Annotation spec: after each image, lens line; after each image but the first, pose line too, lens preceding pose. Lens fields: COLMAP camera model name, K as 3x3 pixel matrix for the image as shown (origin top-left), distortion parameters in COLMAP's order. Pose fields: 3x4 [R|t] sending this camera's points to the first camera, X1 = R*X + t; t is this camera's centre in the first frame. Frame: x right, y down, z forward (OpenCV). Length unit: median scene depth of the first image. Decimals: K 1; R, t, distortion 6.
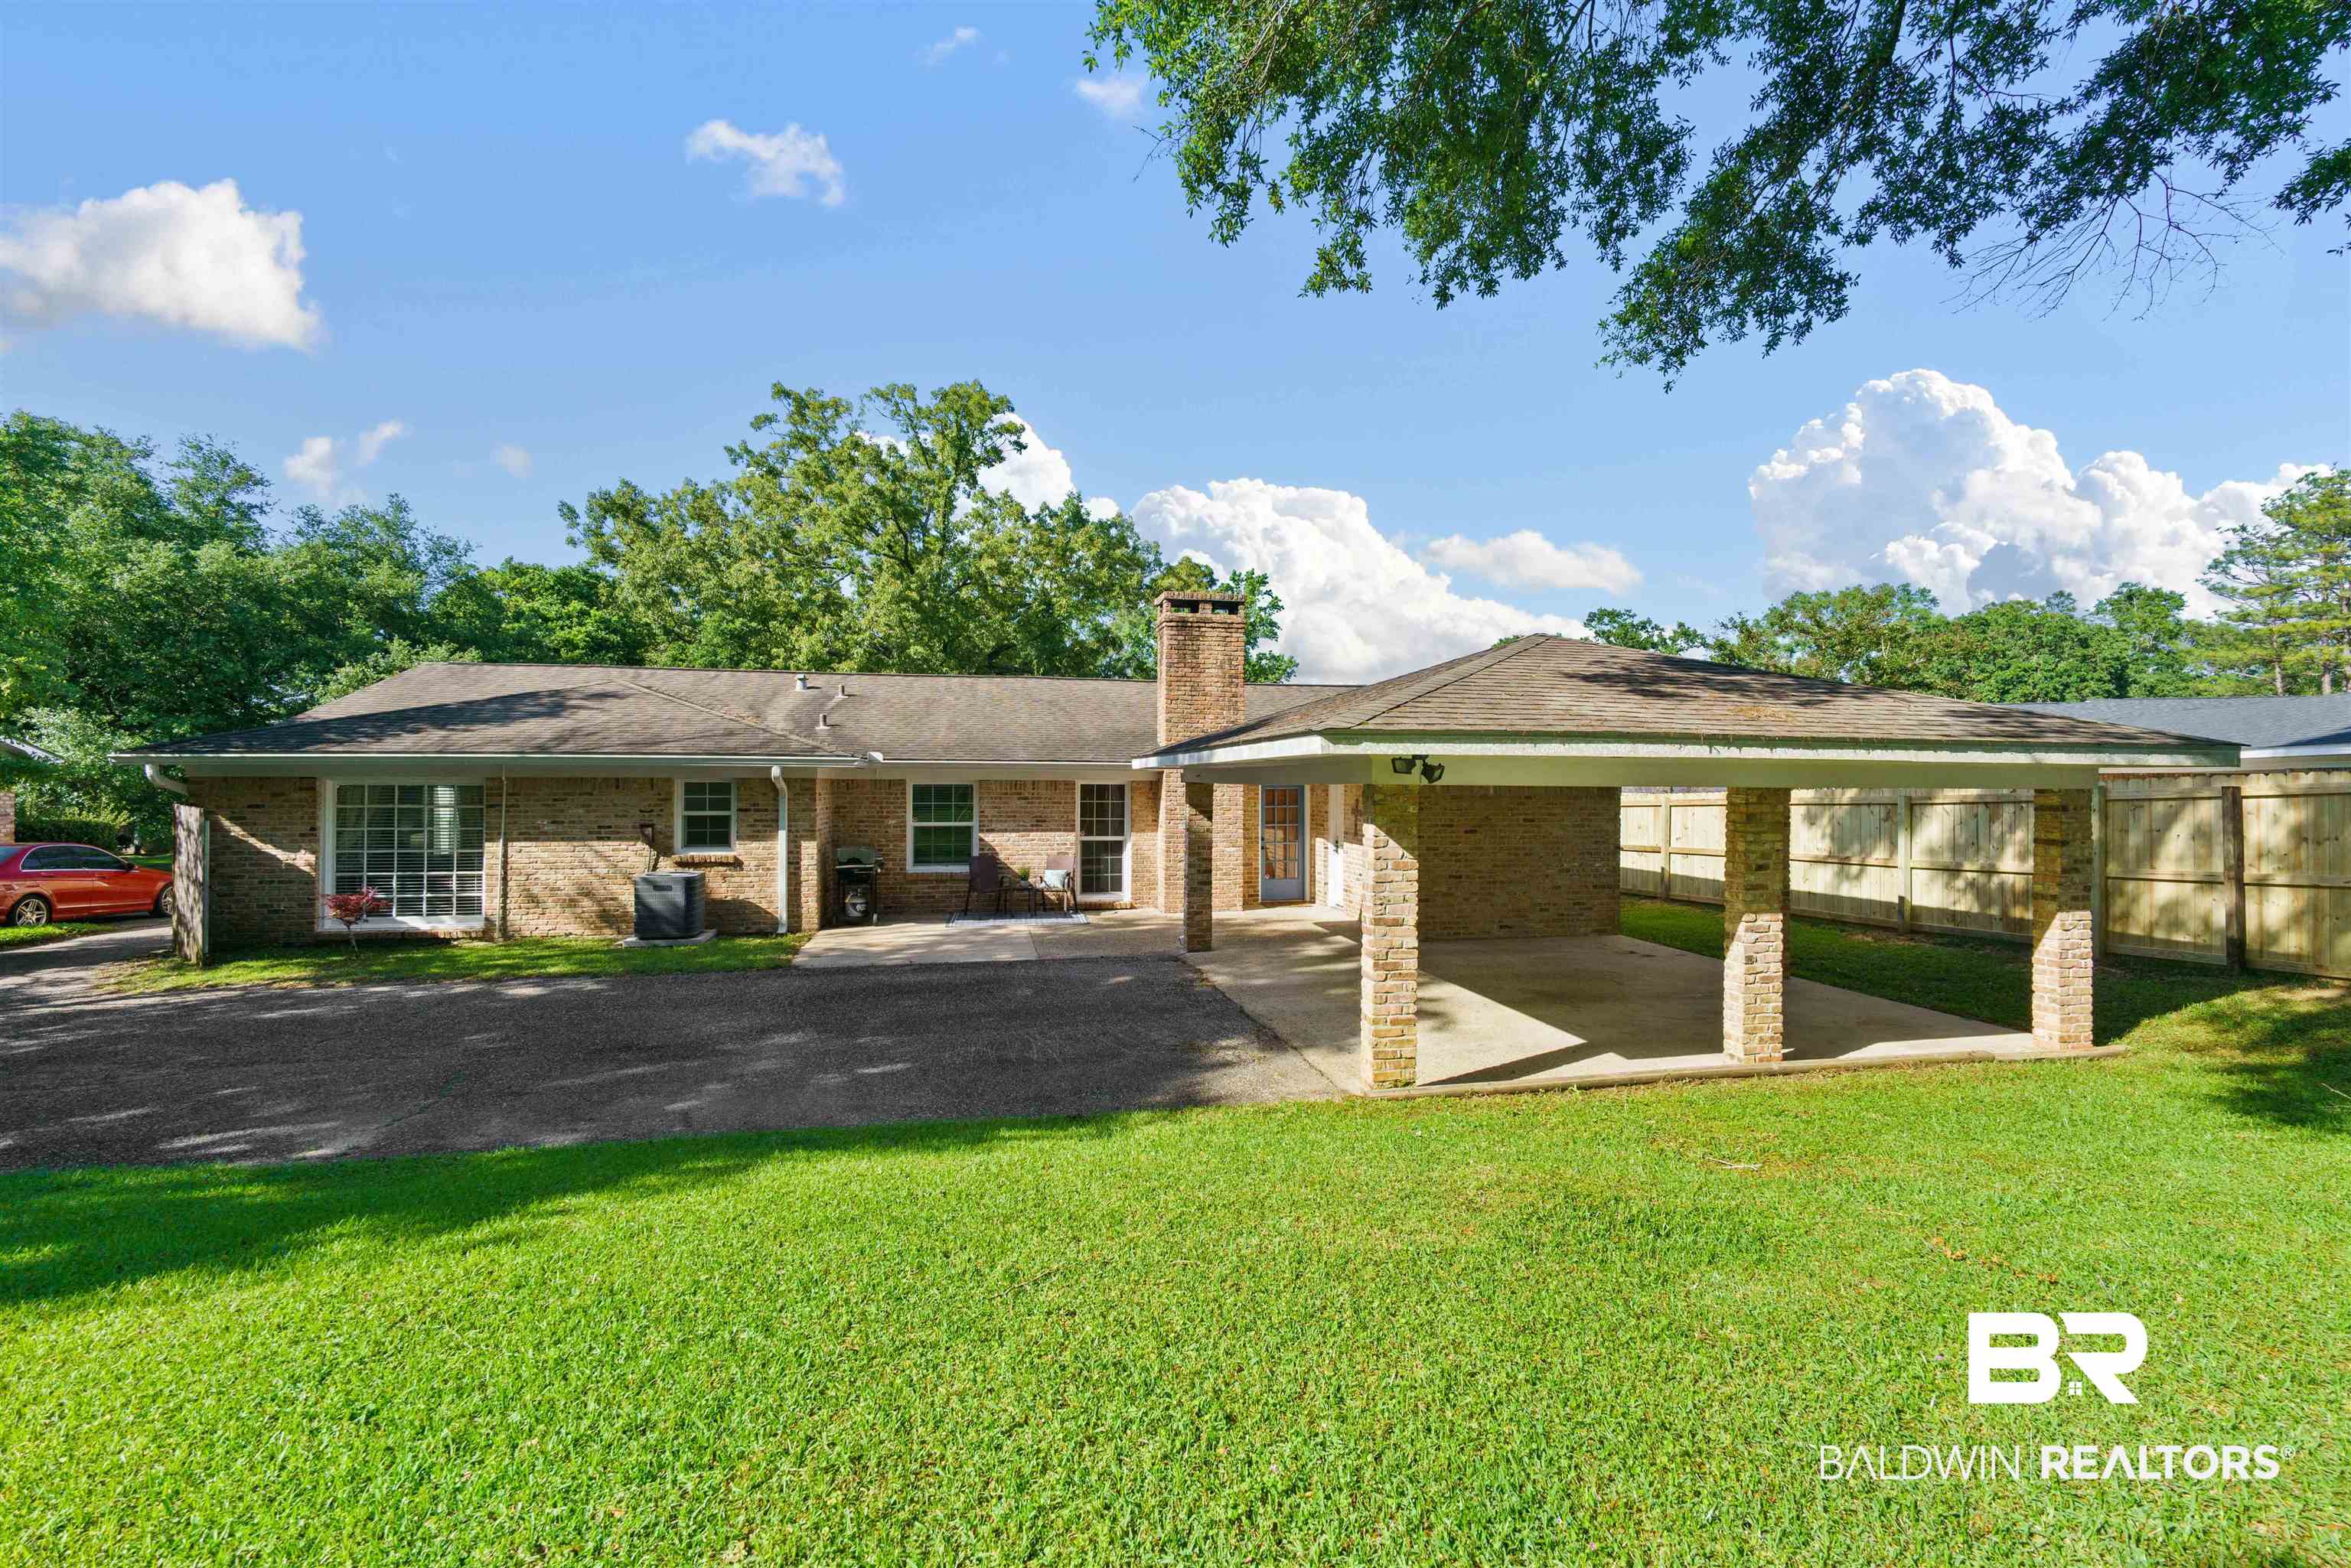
lens RADIAL K [[1011.3, 0, 1172.9], [0, 1011.3, 779.8], [0, 0, 1]] dist [-0.004326, 0.002424]
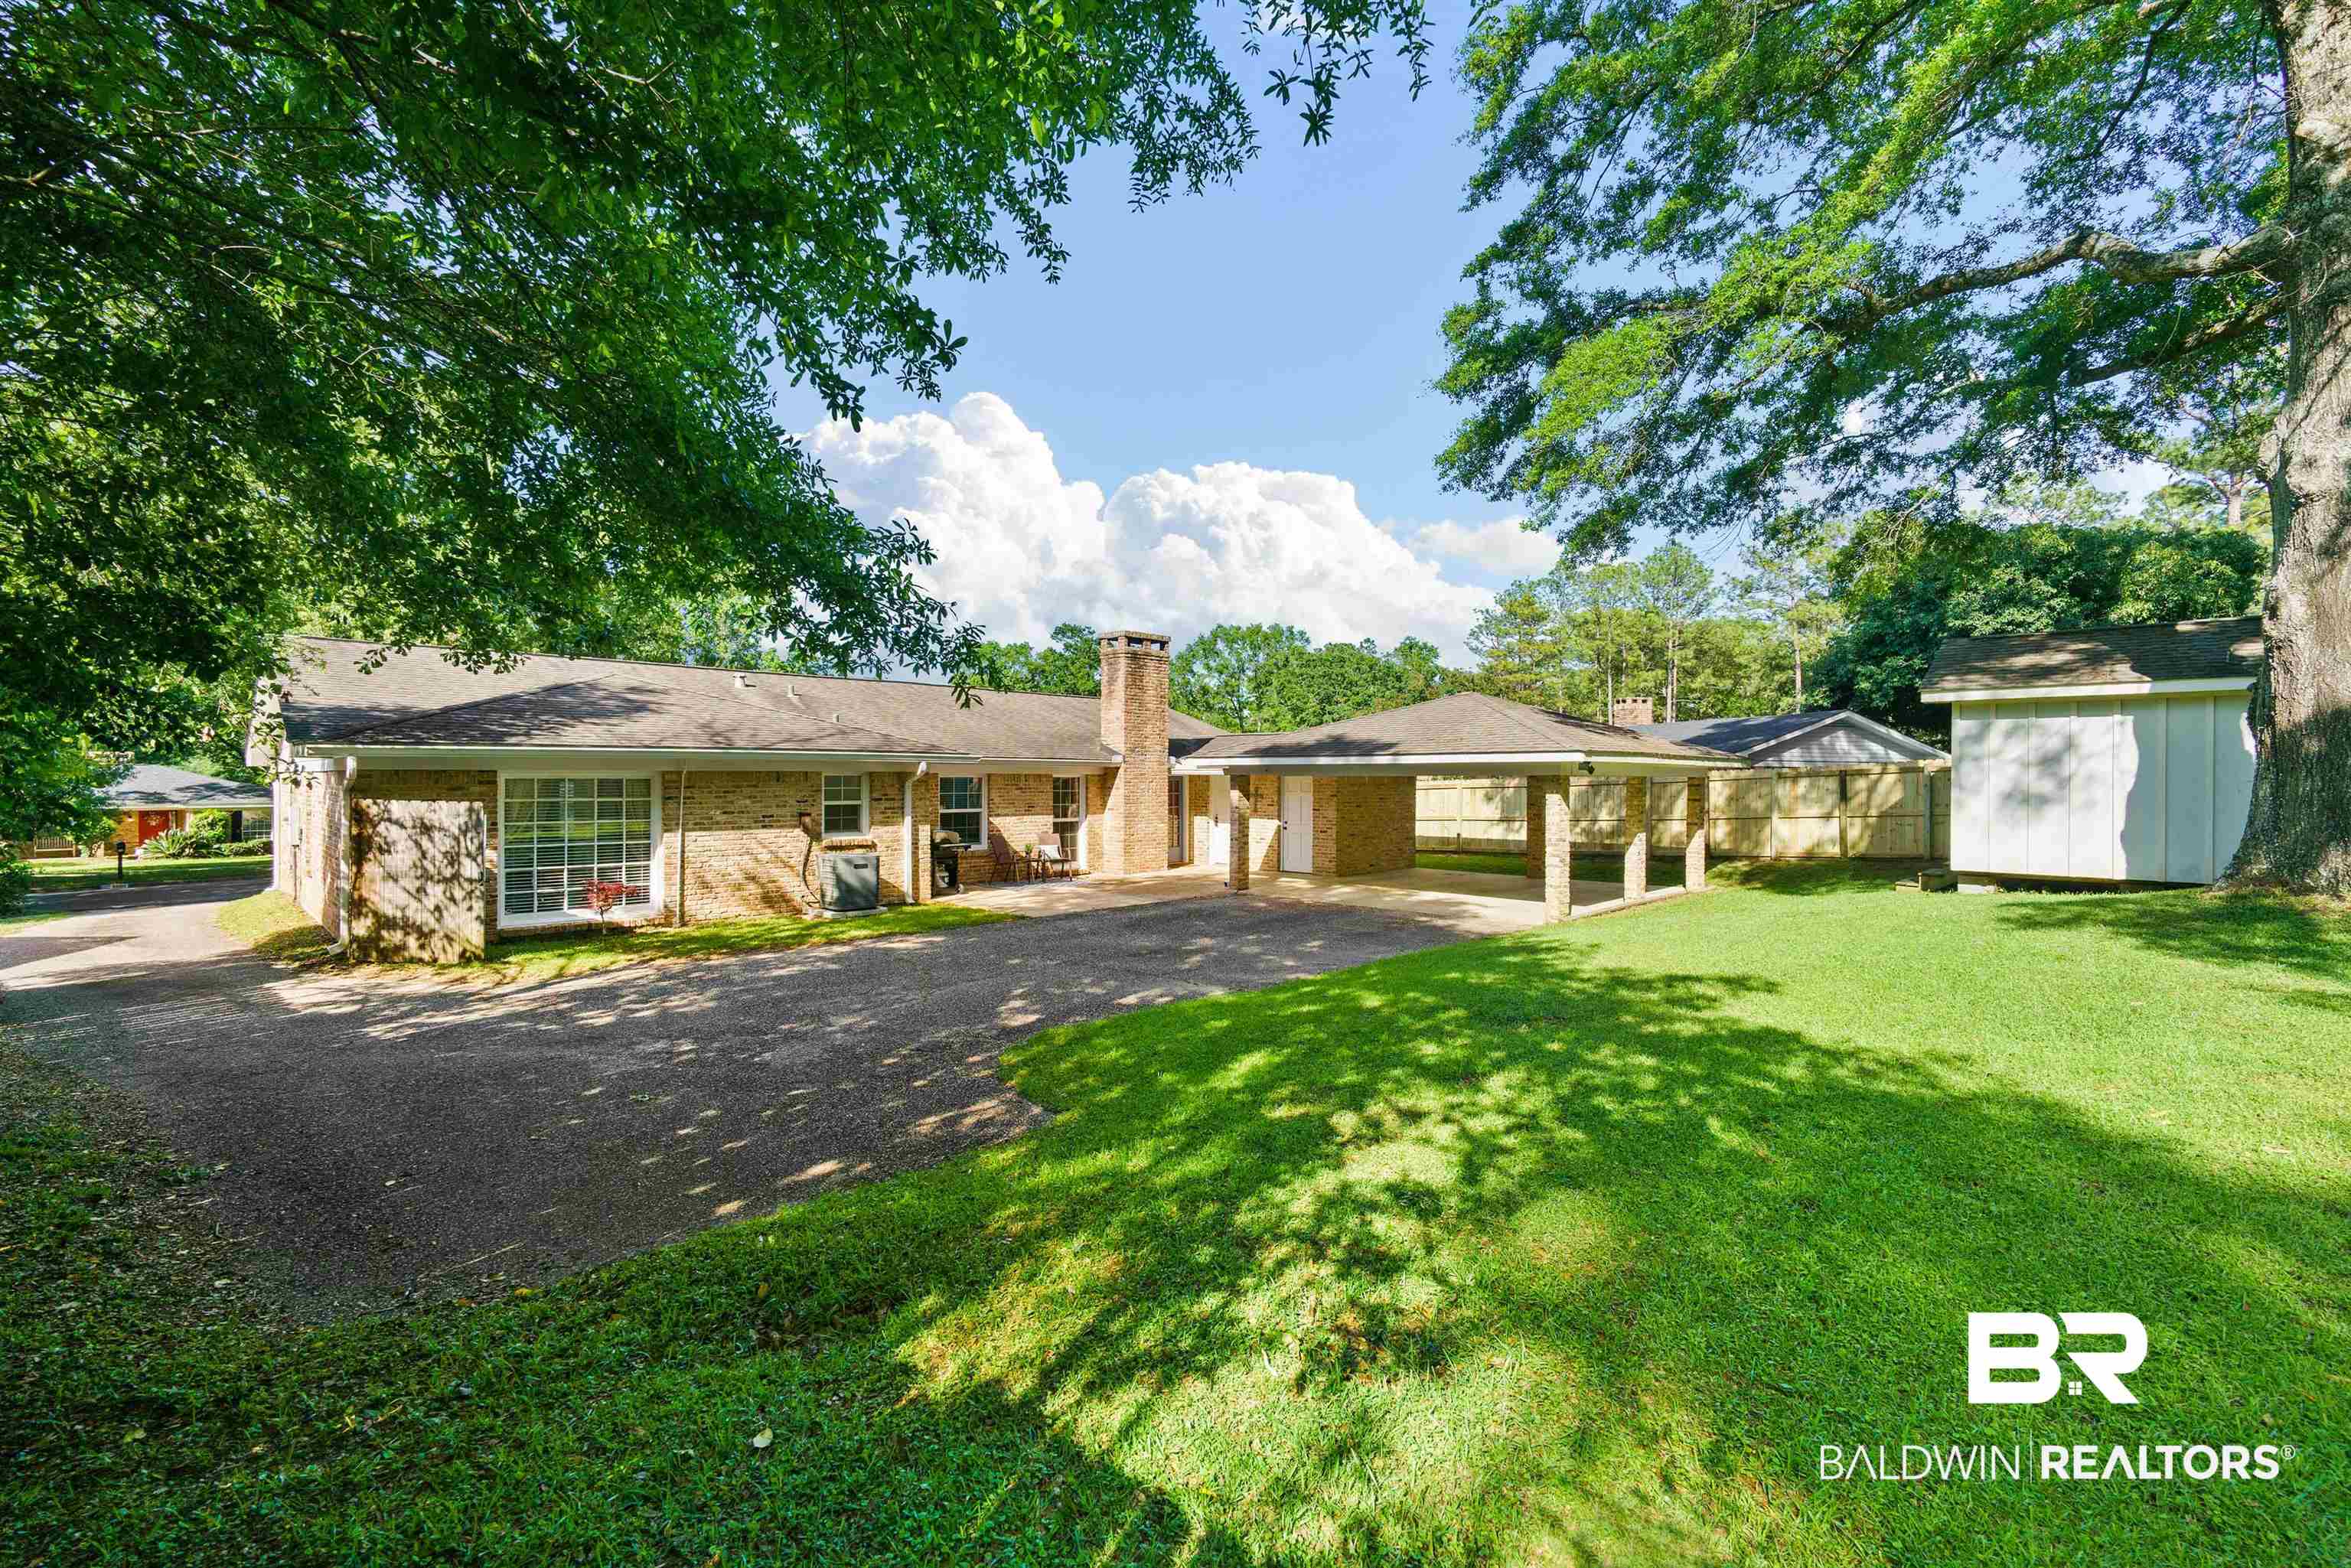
lens RADIAL K [[1011.3, 0, 1185.7], [0, 1011.3, 782.6], [0, 0, 1]] dist [-0.004326, 0.002424]
pose [[0.835570, -0.003867, 0.549370, -0.754221], [-0.000079, 0.999974, 0.007158, 0.002427], [-0.549383, -0.006024, 0.835549, -0.157516]]
